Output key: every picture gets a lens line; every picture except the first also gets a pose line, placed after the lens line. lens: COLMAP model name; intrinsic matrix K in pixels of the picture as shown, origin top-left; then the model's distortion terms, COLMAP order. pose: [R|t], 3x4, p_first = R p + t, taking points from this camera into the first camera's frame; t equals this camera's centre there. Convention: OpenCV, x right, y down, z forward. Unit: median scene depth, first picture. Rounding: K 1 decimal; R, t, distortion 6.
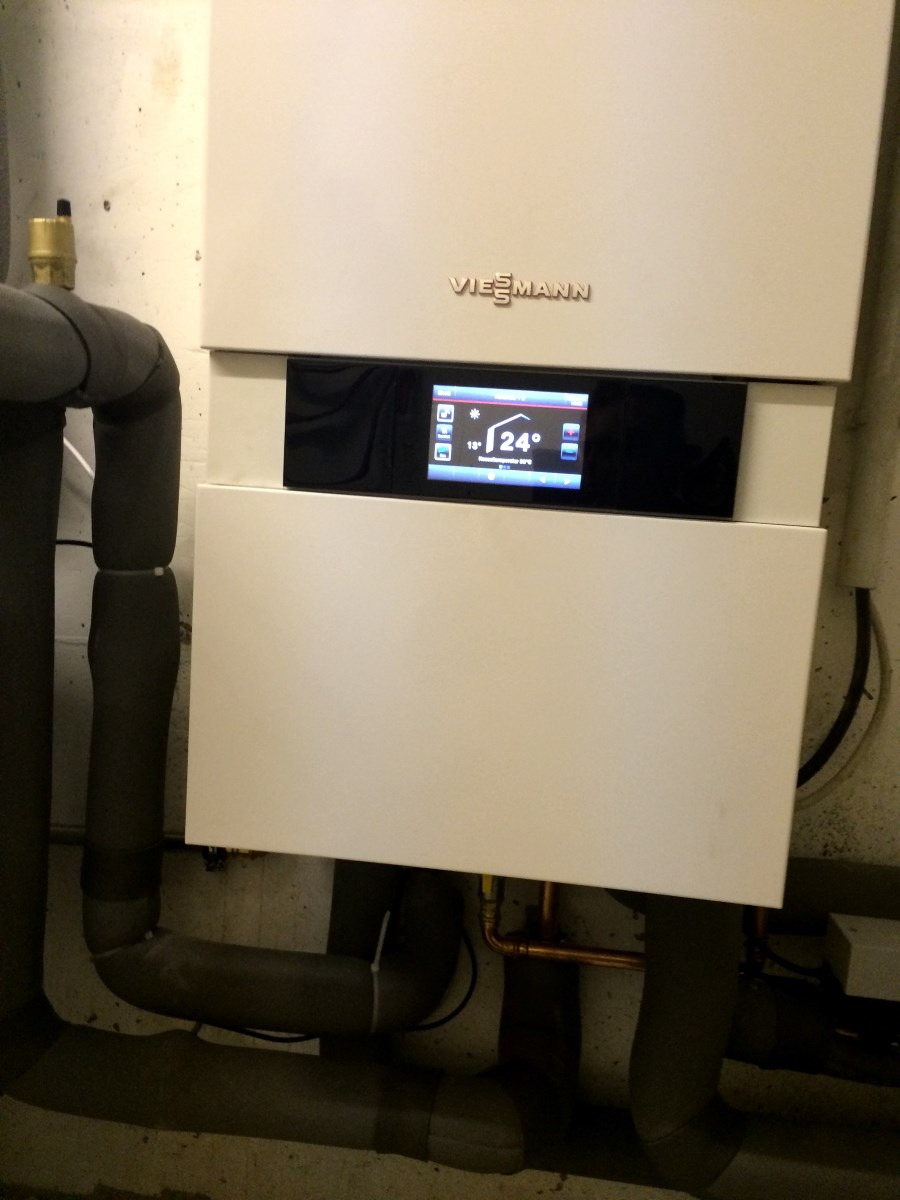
lens RADIAL K [[1025.6, 0, 450.0], [0, 1025.6, 600.0], [0, 0, 1]] dist [0.090931, -0.115105]
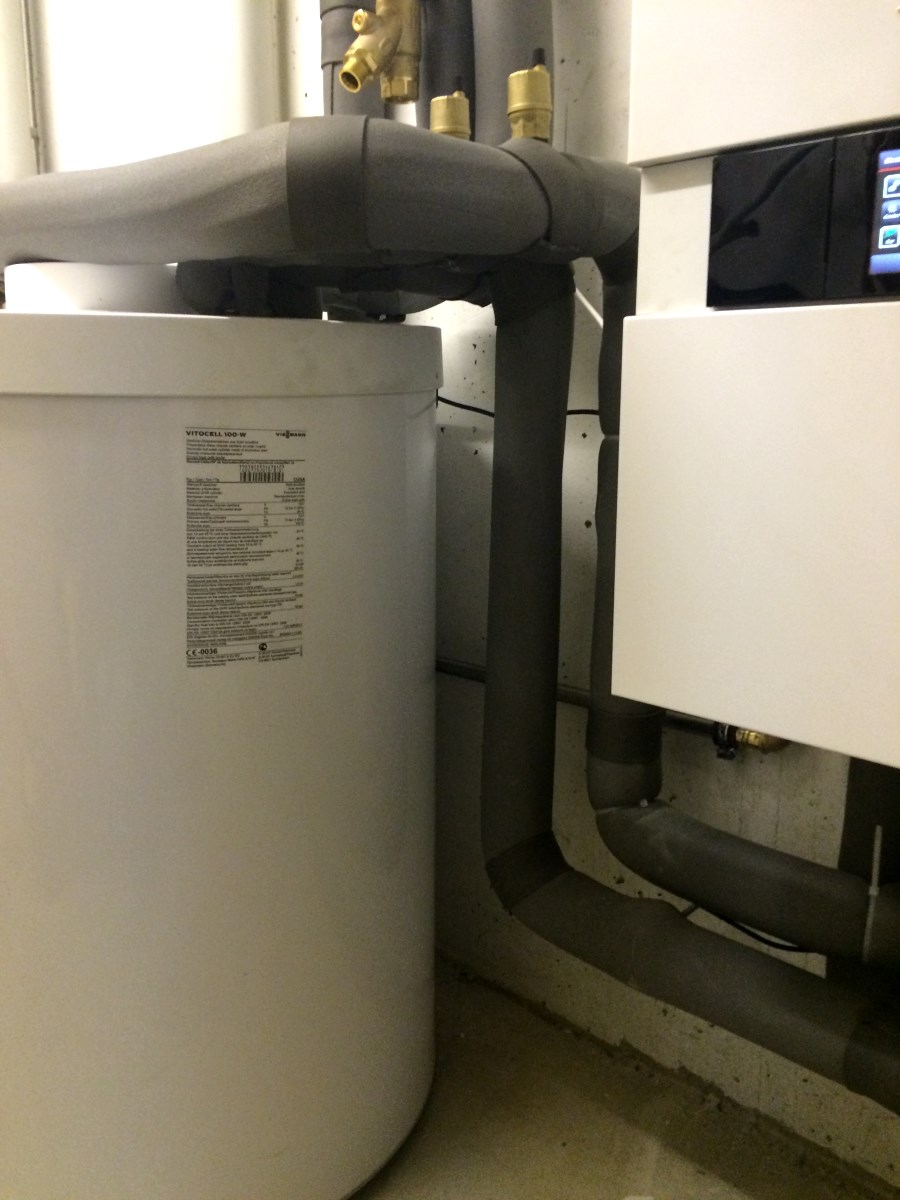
lens RADIAL K [[1025.6, 0, 450.0], [0, 1025.6, 600.0], [0, 0, 1]] dist [0.090931, -0.115105]
pose [[0.781634, 0.067996, -0.620020, 0.192262], [-0.033944, 0.997204, 0.066570, 0.073036], [0.622813, -0.030988, 0.781757, 0.116456]]
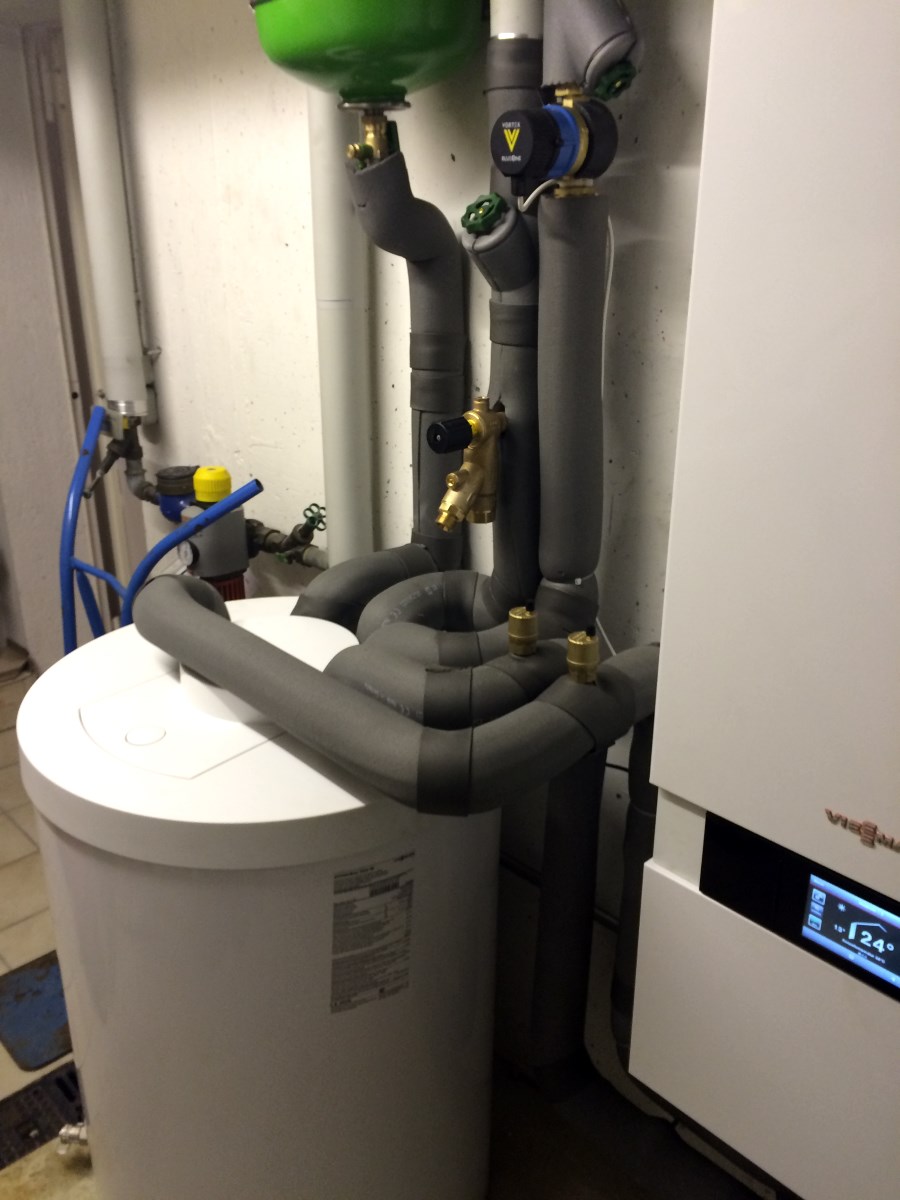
lens RADIAL K [[1031.7, 0, 450.0], [0, 1031.7, 600.0], [0, 0, 1]] dist [0.082022, -0.119975]
pose [[0.760401, 0.183286, -0.623054, 0.288676], [-0.044520, 0.971805, 0.231544, -0.616701], [0.647926, -0.148328, 0.747121, -0.126375]]
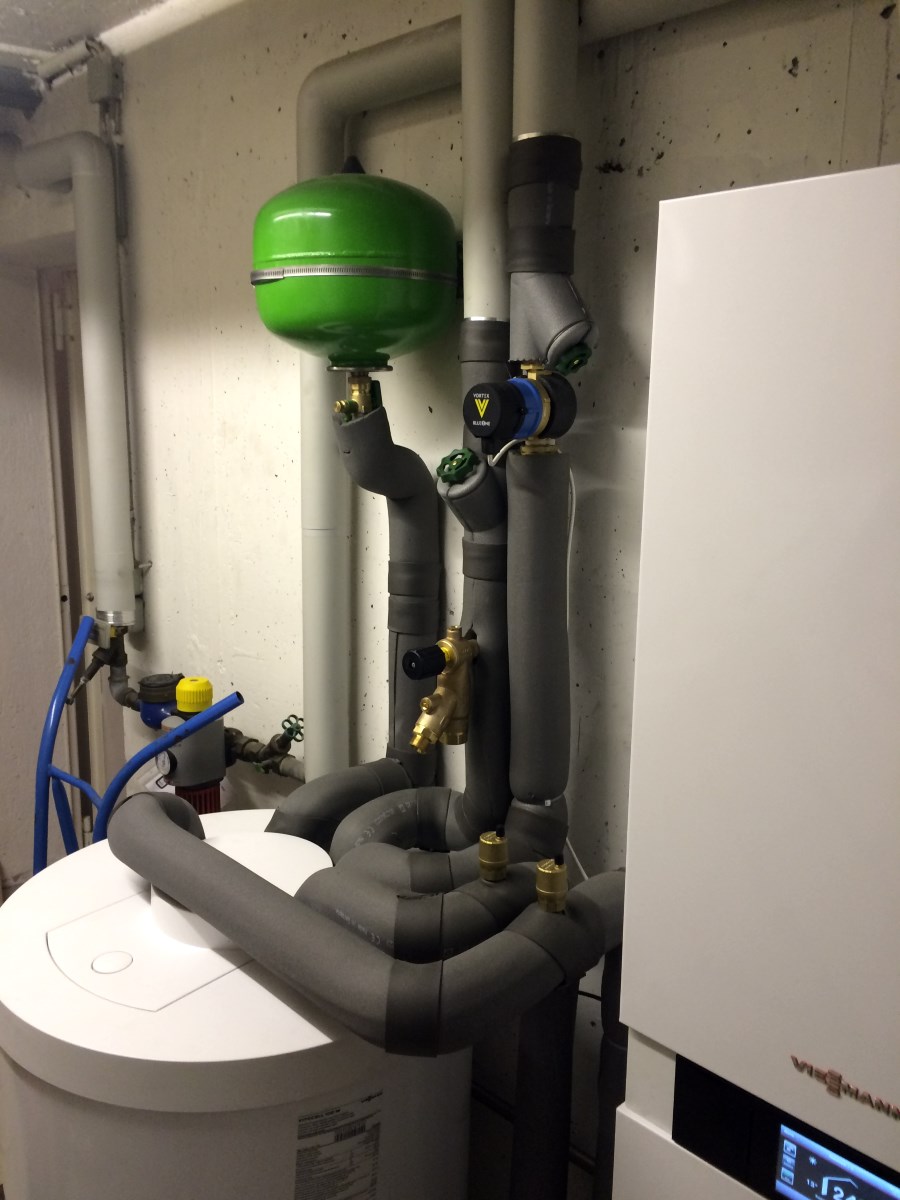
lens RADIAL K [[1025.6, 0, 450.0], [0, 1025.6, 600.0], [0, 0, 1]] dist [0.090931, -0.115105]
pose [[0.772351, 0.076357, -0.630590, 0.320385], [-0.056311, 0.997070, 0.051764, -0.673630], [0.632695, -0.004470, 0.774388, -0.158083]]
